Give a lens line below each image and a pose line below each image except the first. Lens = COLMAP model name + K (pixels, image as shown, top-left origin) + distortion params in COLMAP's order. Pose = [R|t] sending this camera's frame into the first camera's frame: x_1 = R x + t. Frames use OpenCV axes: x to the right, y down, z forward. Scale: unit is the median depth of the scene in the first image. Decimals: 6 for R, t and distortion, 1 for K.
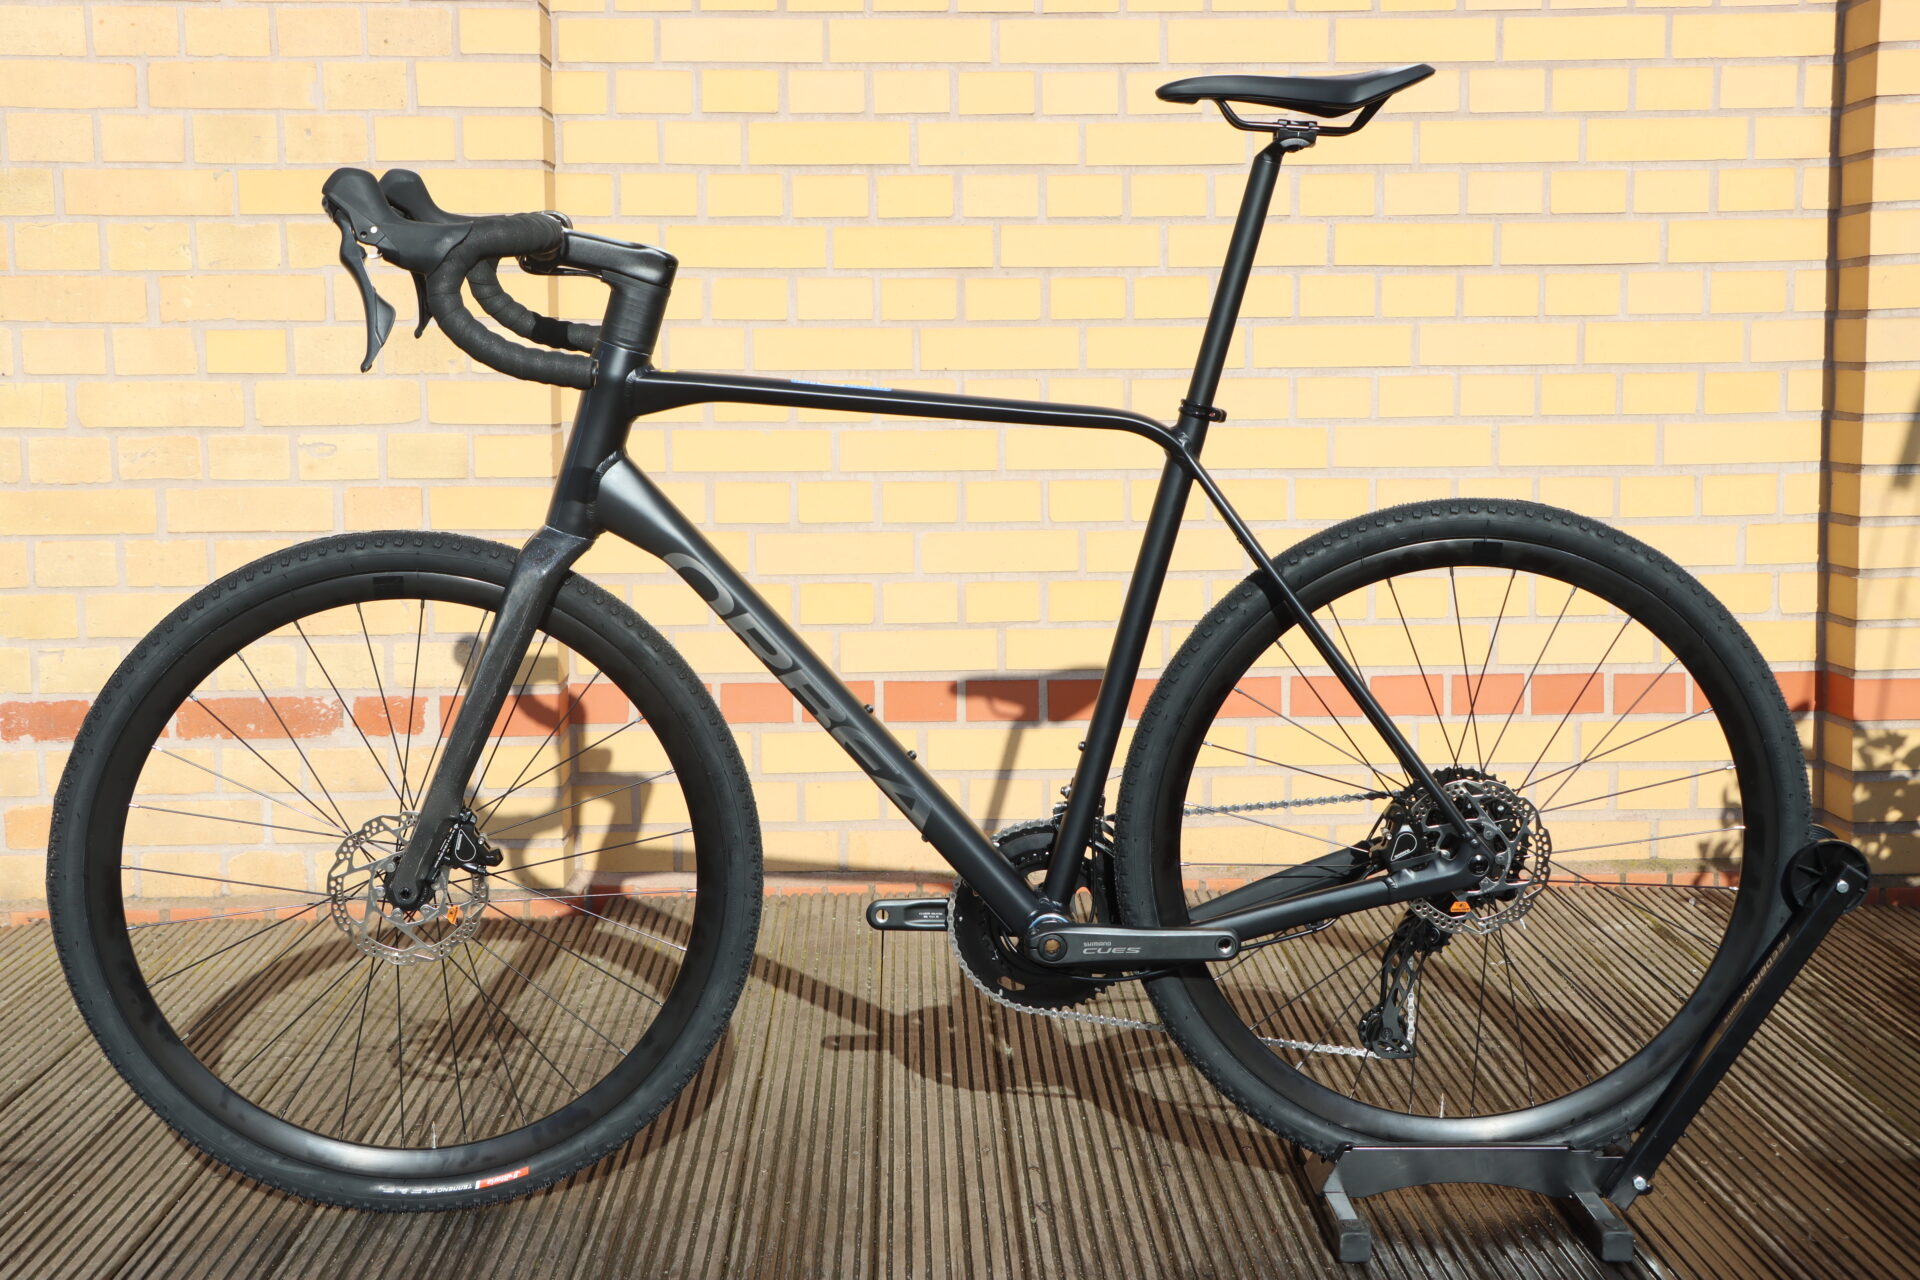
lens RADIAL K [[2518.8, 0, 923.1], [0, 2518.8, 651.6], [0, 0, 1]] dist [0.042398, 0.000000]
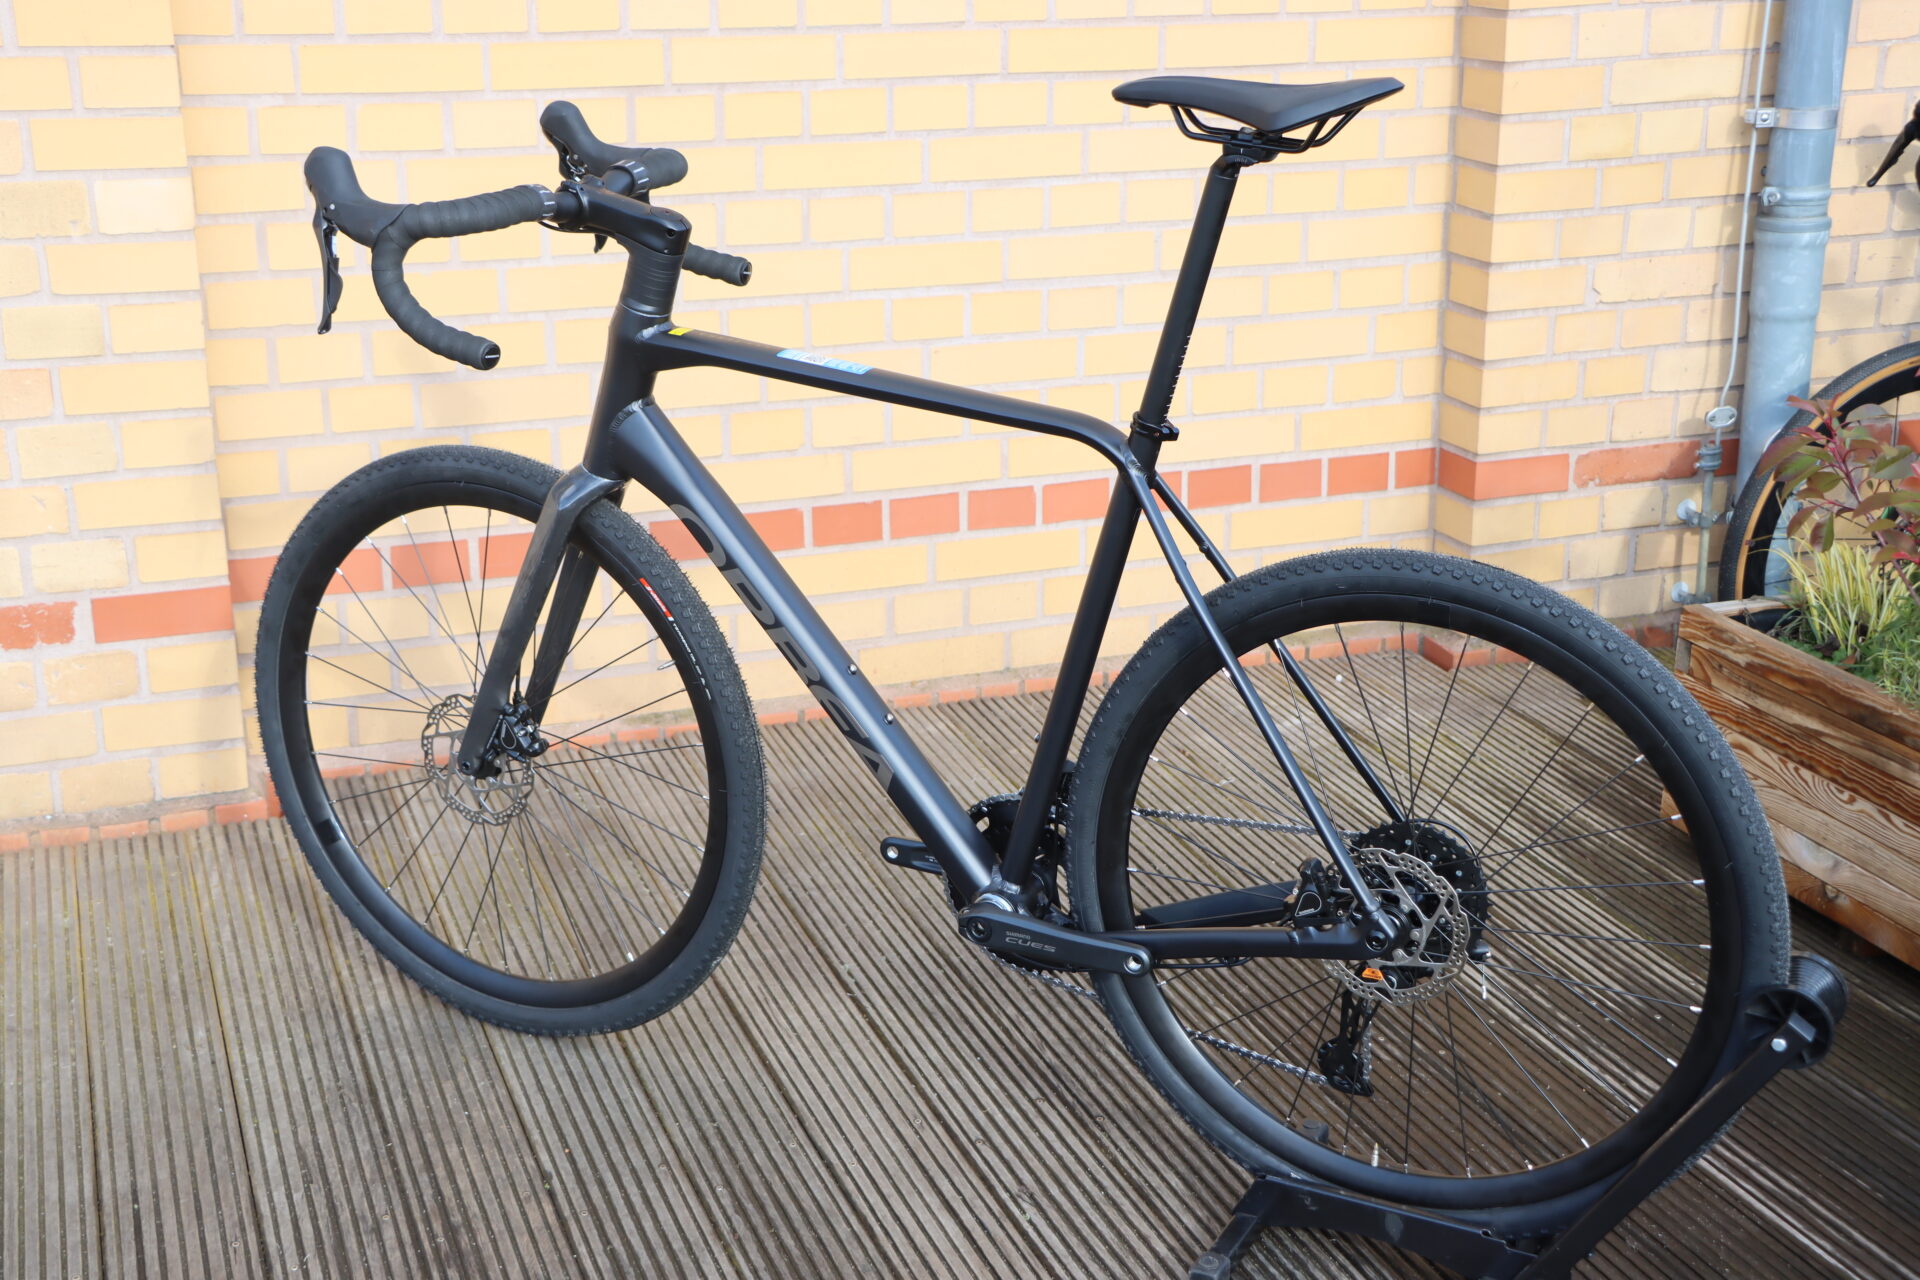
lens RADIAL K [[2518.8, 0, 964.7], [0, 2518.8, 640.8], [0, 0, 1]] dist [0.042398, 0.000000]
pose [[0.945598, -0.091650, 0.312162, -0.179801], [0.032188, 0.981148, 0.190558, -0.127821], [-0.323742, -0.170144, 0.930721, 0.068716]]
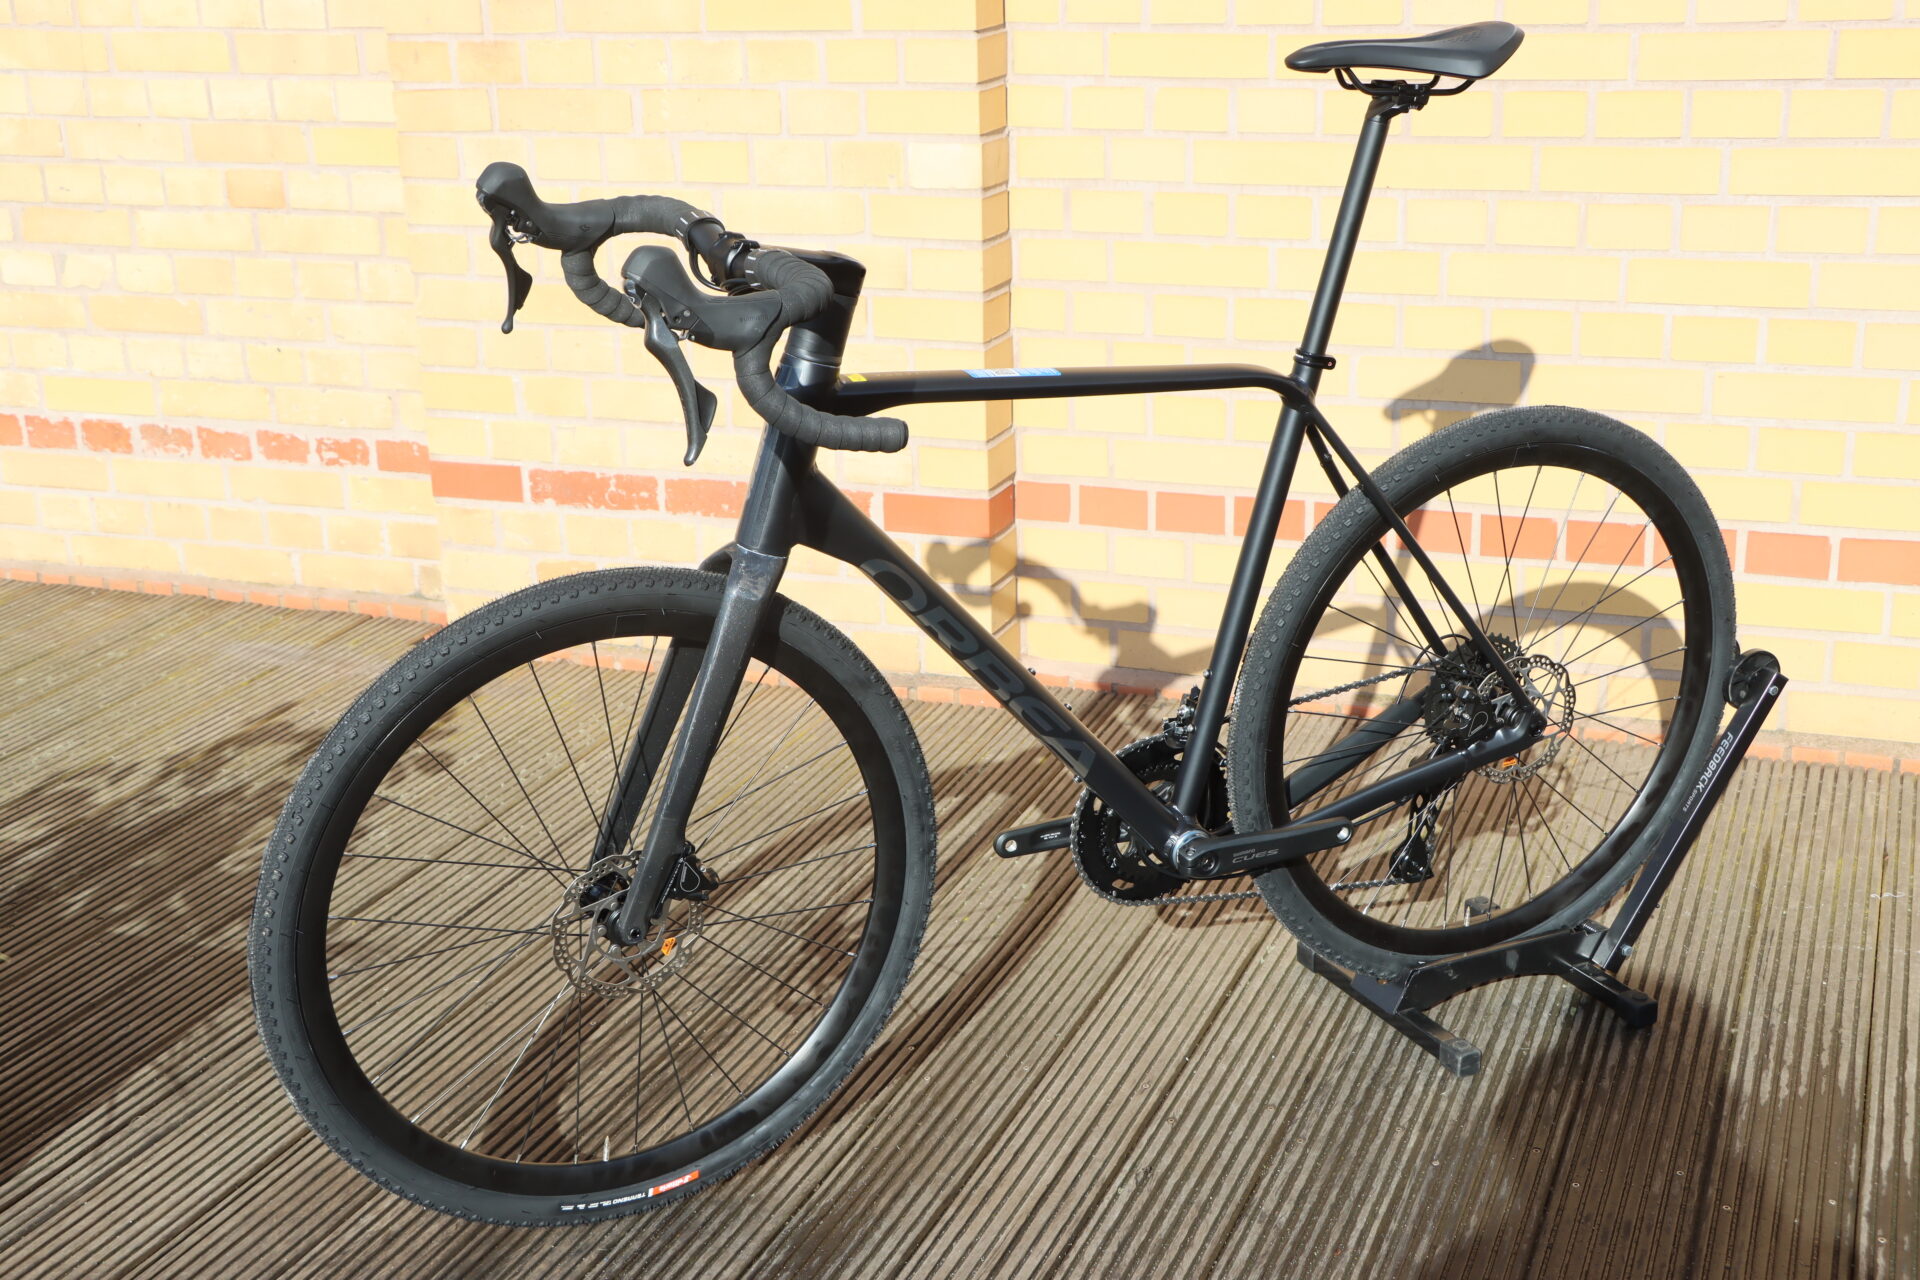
lens RADIAL K [[2394.6, 0, 972.1], [0, 2394.6, 625.4], [0, 0, 1]] dist [0.028045, 0.000000]
pose [[0.919349, 0.101669, -0.380081, 0.231161], [-0.029277, 0.981036, 0.191603, -0.121590], [0.392353, -0.165023, 0.904891, 0.095633]]
